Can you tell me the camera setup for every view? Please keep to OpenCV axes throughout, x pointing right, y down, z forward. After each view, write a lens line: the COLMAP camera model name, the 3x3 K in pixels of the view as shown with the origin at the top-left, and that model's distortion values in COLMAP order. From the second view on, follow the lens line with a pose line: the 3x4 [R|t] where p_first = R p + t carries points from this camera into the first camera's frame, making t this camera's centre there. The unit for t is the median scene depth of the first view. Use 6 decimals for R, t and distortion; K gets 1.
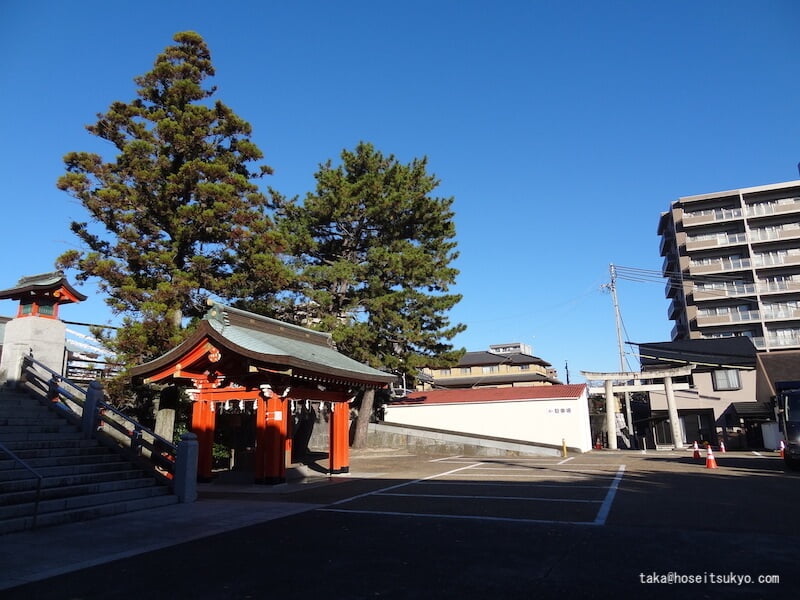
lens RADIAL K [[558.7, 0, 400.0], [0, 558.7, 300.0], [0, 0, 1]] dist [-0.001224, 0.004566]
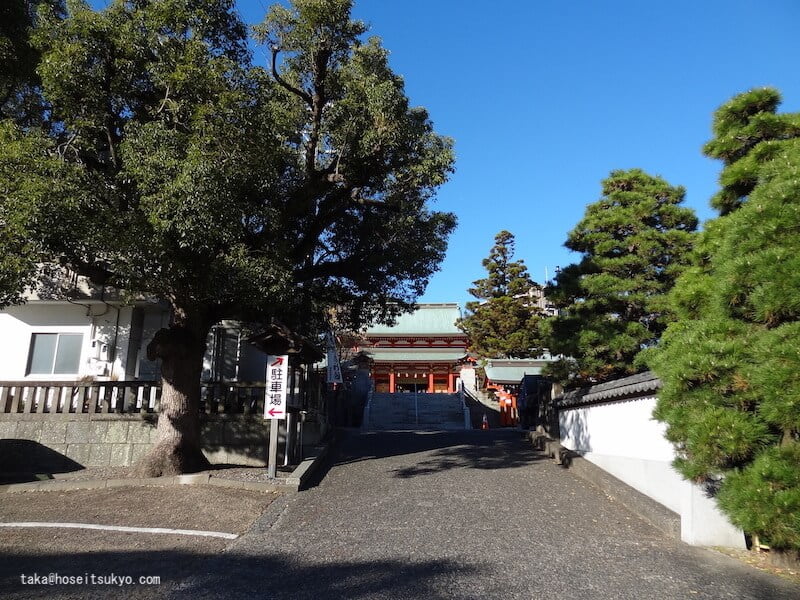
lens RADIAL K [[558.7, 0, 400.0], [0, 558.7, 300.0], [0, 0, 1]] dist [-0.001224, 0.004566]
pose [[0.386879, -0.192181, -0.901882, 1.851622], [0.196148, 0.972810, -0.123153, -0.027011], [0.901028, -0.129257, 0.414056, -0.435279]]
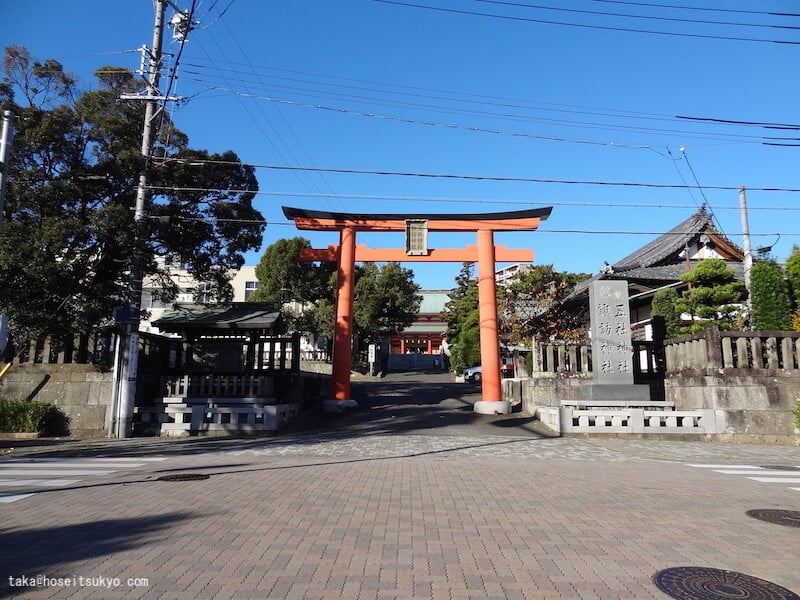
lens RADIAL K [[558.7, 0, 400.0], [0, 558.7, 300.0], [0, 0, 1]] dist [-0.001224, 0.004566]
pose [[0.369957, -0.128646, -0.920099, 3.725601], [0.196173, 0.978853, -0.057983, -0.106668], [0.908101, -0.159047, 0.387371, -1.193968]]
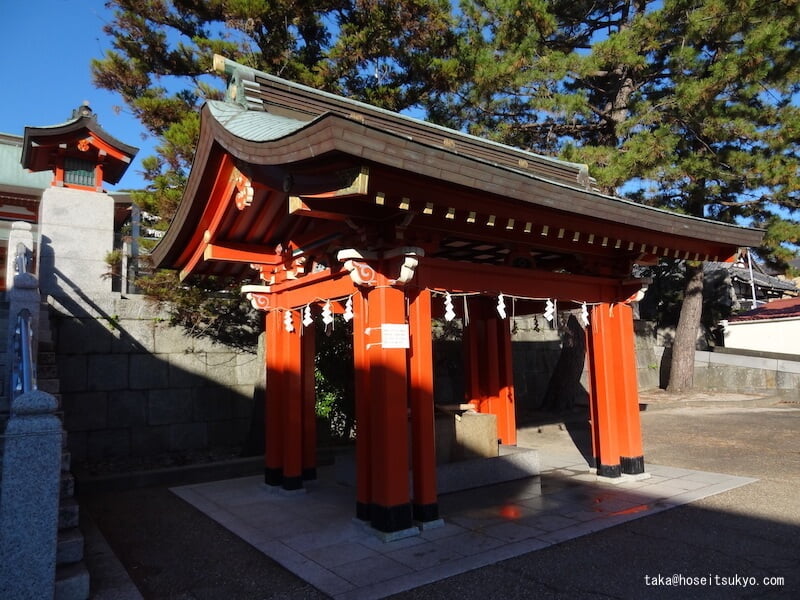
lens RADIAL K [[558.7, 0, 400.0], [0, 558.7, 300.0], [0, 0, 1]] dist [-0.001224, 0.004566]
pose [[0.855080, -0.060395, -0.514966, -0.029106], [0.123863, 0.988230, 0.089771, 0.139748], [0.503483, -0.140547, 0.852497, 0.640701]]
